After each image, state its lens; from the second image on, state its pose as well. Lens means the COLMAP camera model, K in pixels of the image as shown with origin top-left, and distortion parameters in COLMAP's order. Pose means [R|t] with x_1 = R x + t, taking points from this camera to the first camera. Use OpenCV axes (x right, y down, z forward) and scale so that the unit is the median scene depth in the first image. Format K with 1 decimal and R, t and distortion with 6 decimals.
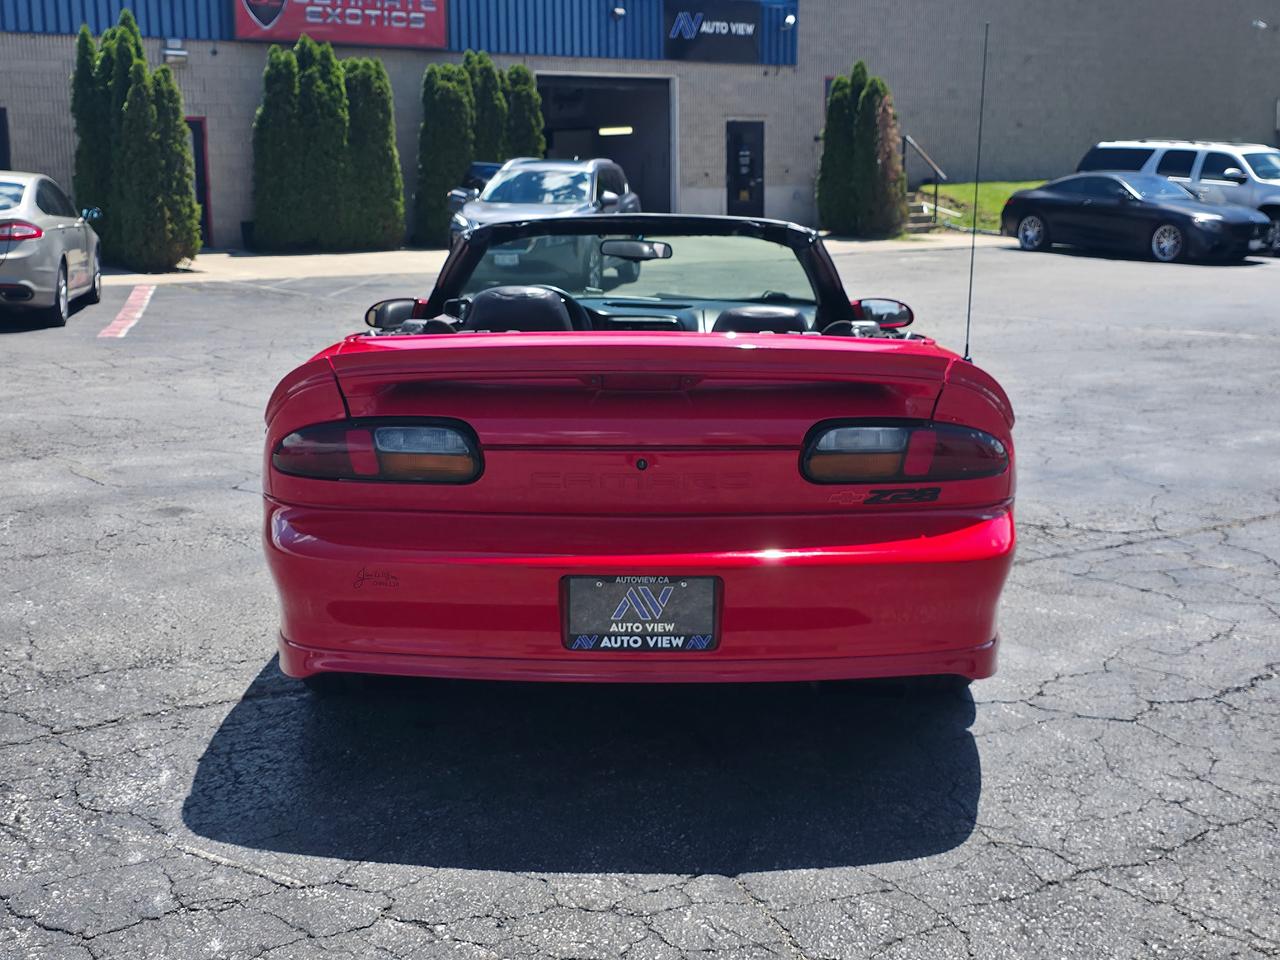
lens RADIAL K [[1732.1, 0, 648.3], [0, 1732.1, 469.4], [0, 0, 1]] dist [0.065571, 0.000000]
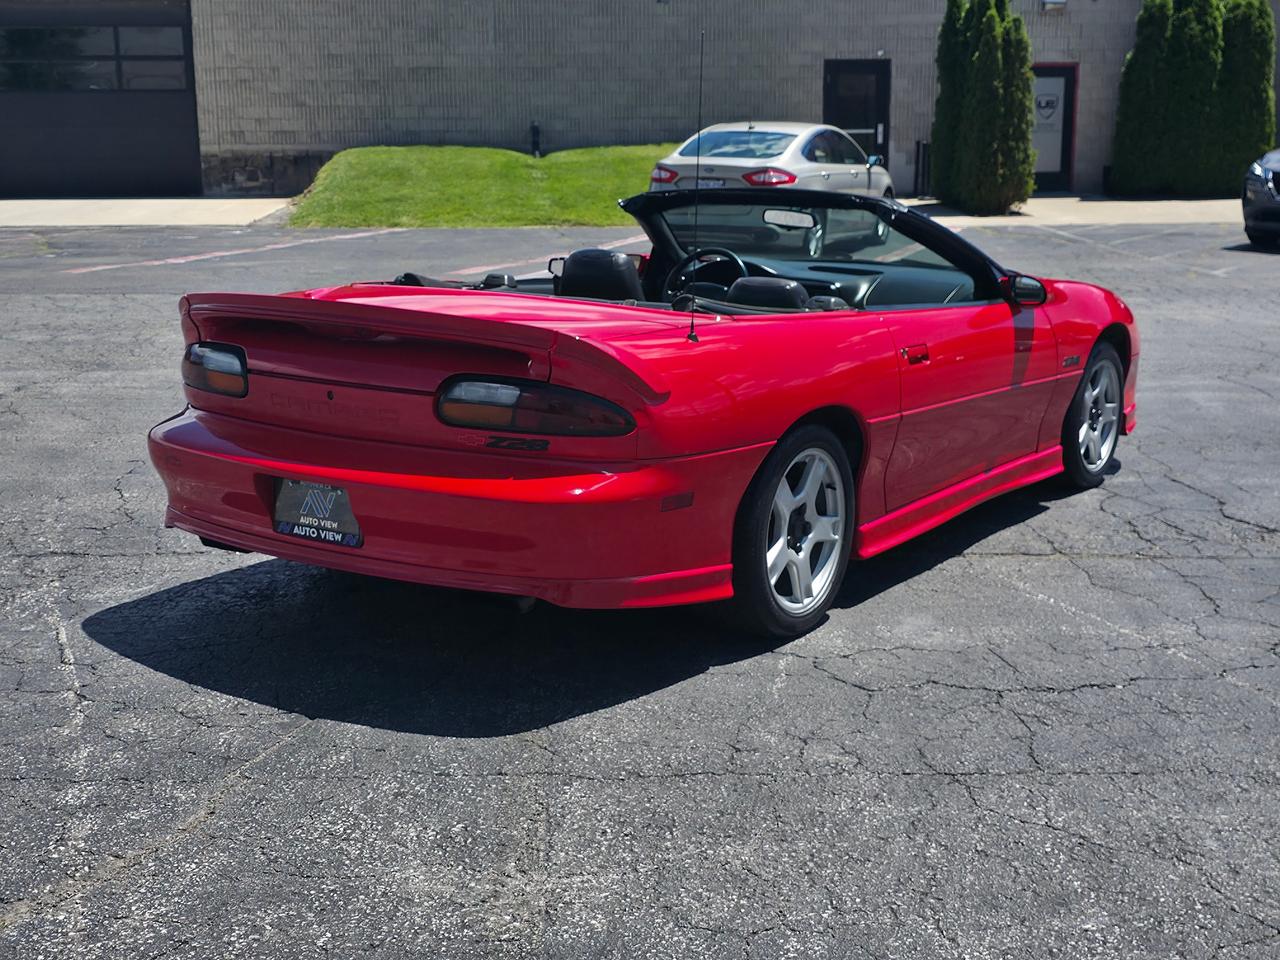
lens RADIAL K [[1732.1, 0, 645.9], [0, 1732.1, 469.1], [0, 0, 1]] dist [0.065571, 0.000000]
pose [[0.829907, 0.116438, -0.545616, 0.139385], [-0.096871, 0.993198, 0.064609, -0.008471], [0.549427, -0.000765, 0.835541, 0.009045]]
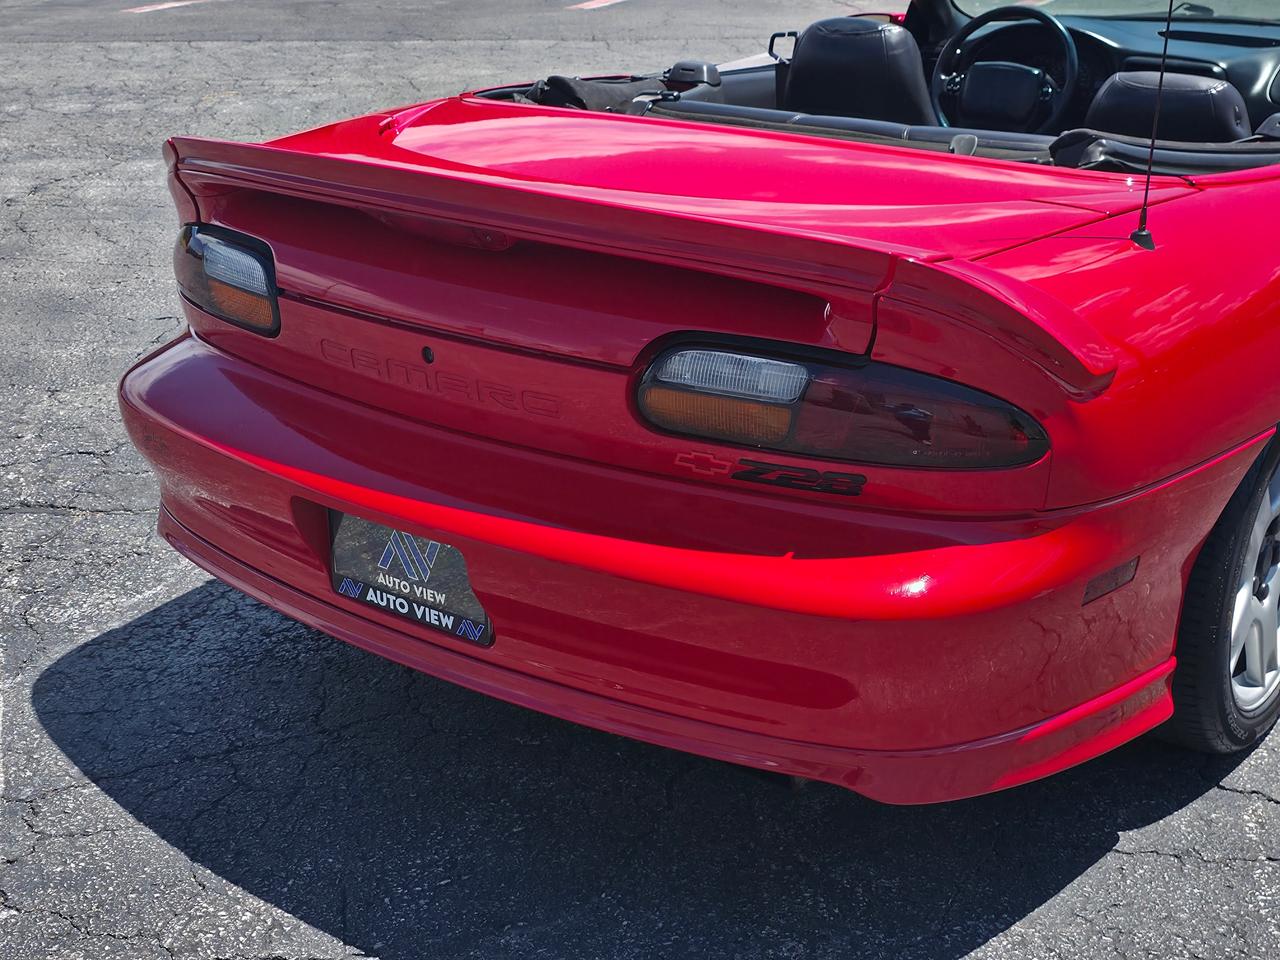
lens RADIAL K [[1732.1, 0, 605.9], [0, 1732.1, 486.4], [0, 0, 1]] dist [0.065571, 0.000000]
pose [[0.781400, 0.215148, -0.585769, 0.070691], [-0.088280, 0.967358, 0.237541, -0.018588], [0.617754, -0.133903, 0.774887, 0.080502]]
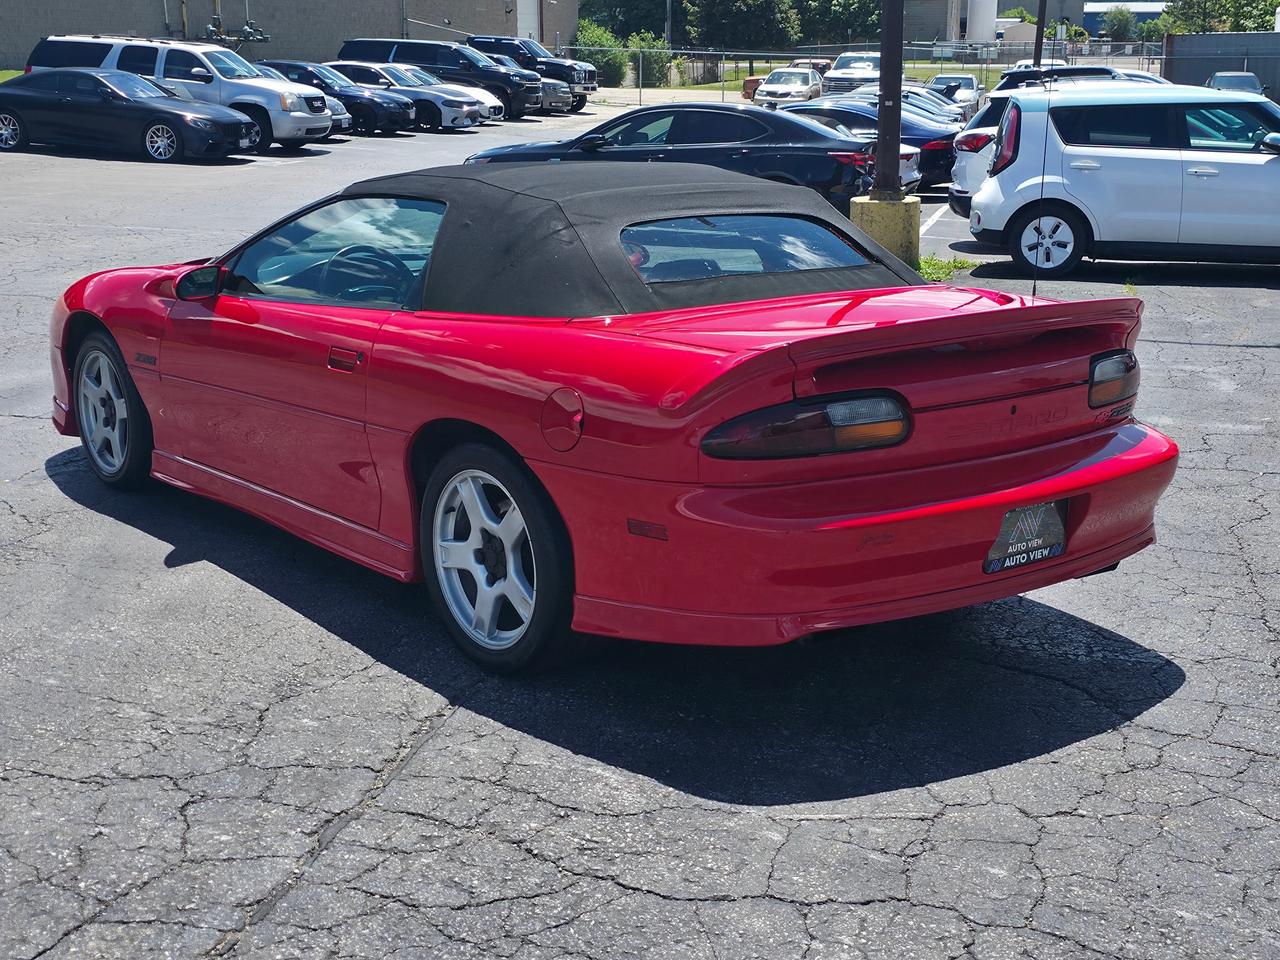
lens RADIAL K [[1732.1, 0, 661.0], [0, 1732.1, 489.1], [0, 0, 1]] dist [0.065571, 0.000000]
pose [[0.771583, -0.143652, 0.619696, -0.146014], [0.096268, 0.989317, 0.109471, -0.016074], [-0.628802, -0.024809, 0.777170, 0.035054]]
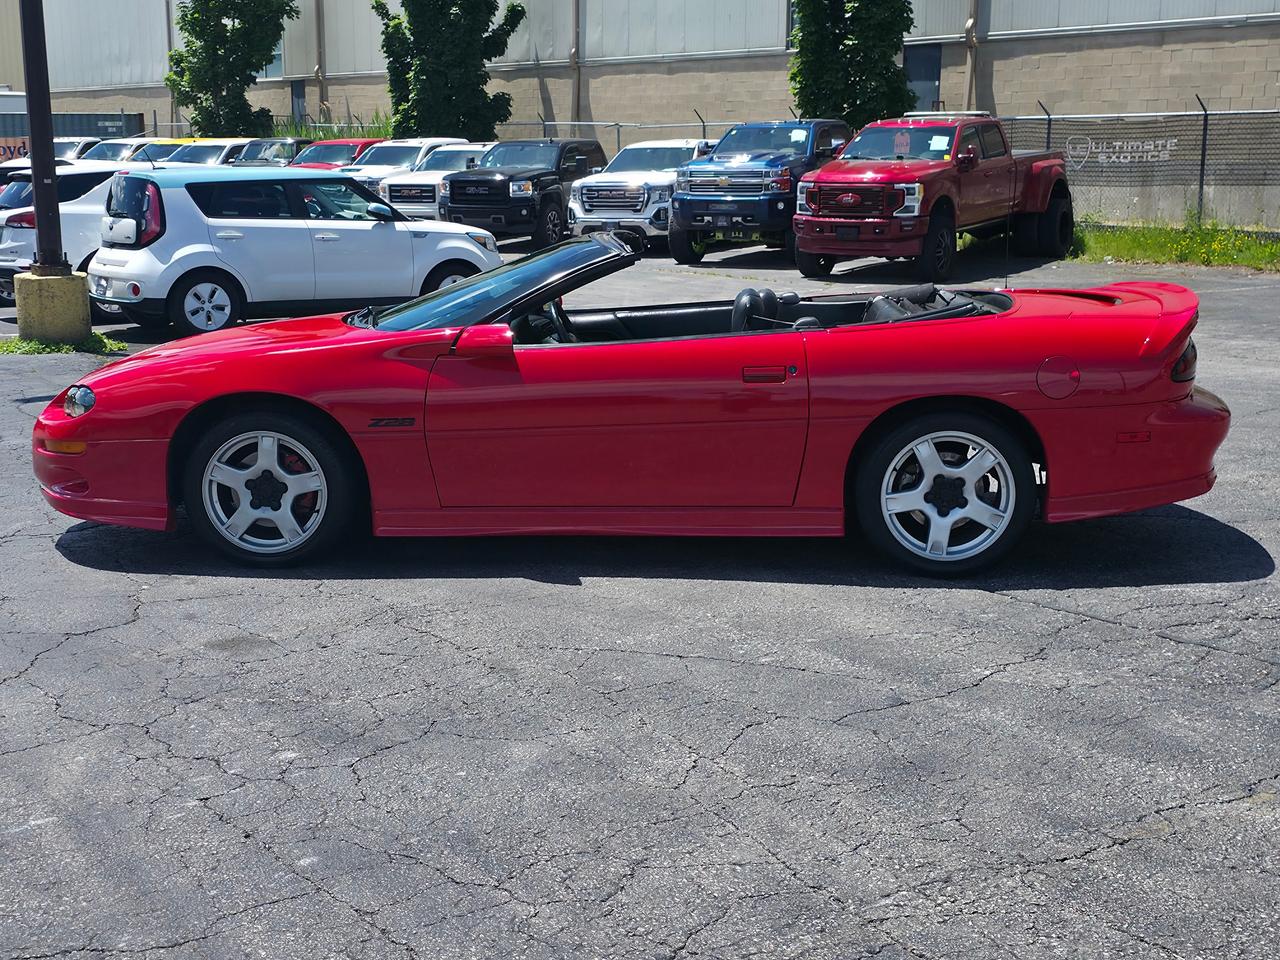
lens RADIAL K [[1732.1, 0, 645.0], [0, 1732.1, 488.4], [0, 0, 1]] dist [0.065571, 0.000000]
pose [[0.030132, -0.188534, 0.981604, -0.312497], [0.165506, 0.969435, 0.181117, -0.047576], [-0.985748, 0.157005, 0.060414, 0.234161]]
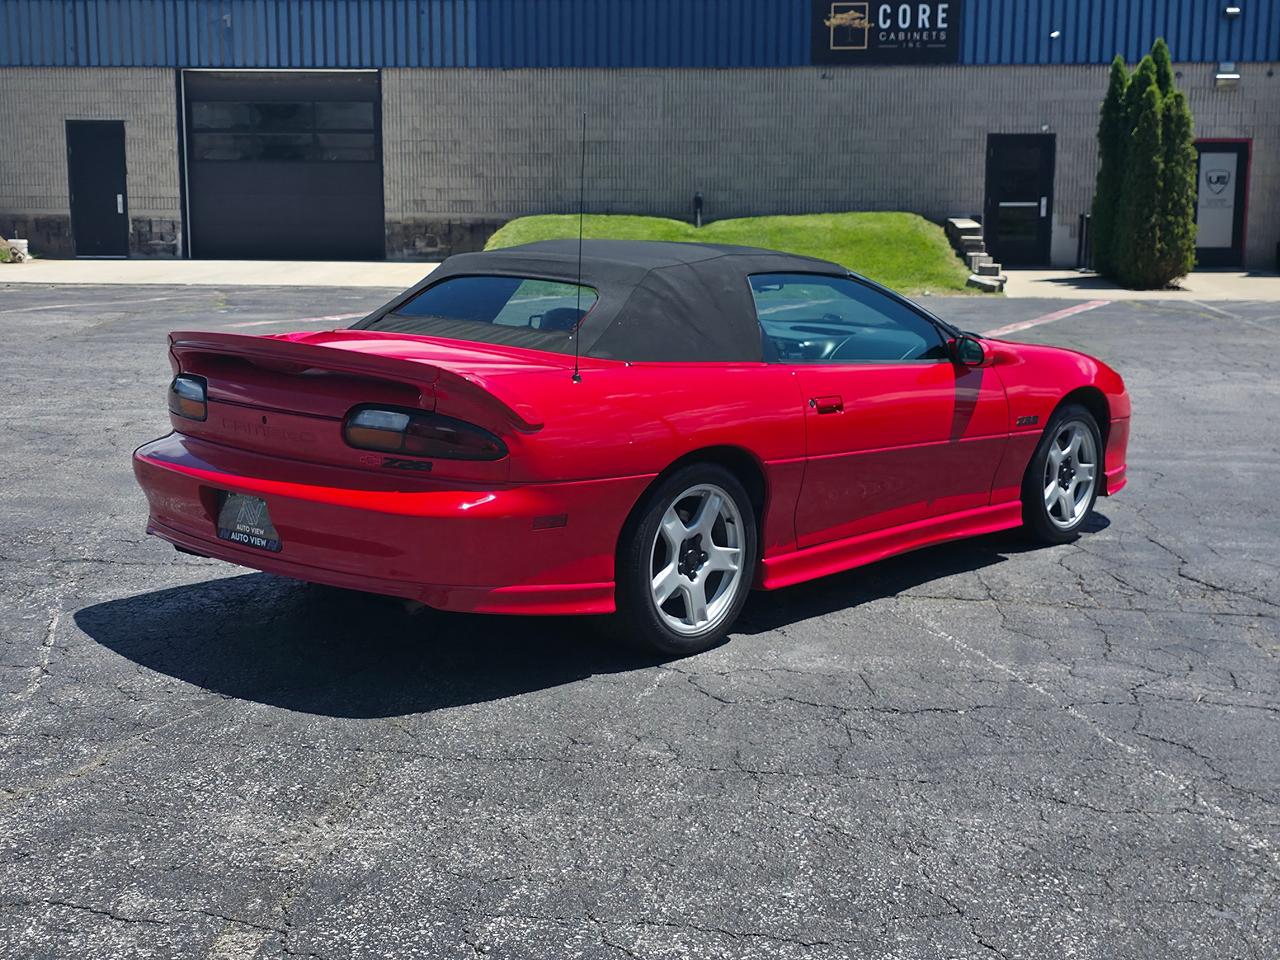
lens RADIAL K [[1732.1, 0, 603.1], [0, 1732.1, 439.0], [0, 0, 1]] dist [0.065571, 0.000000]
pose [[0.737252, 0.109308, -0.666716, 0.186684], [-0.125042, 0.991853, 0.024344, -0.009224], [0.663945, 0.065420, 0.744914, 0.014055]]
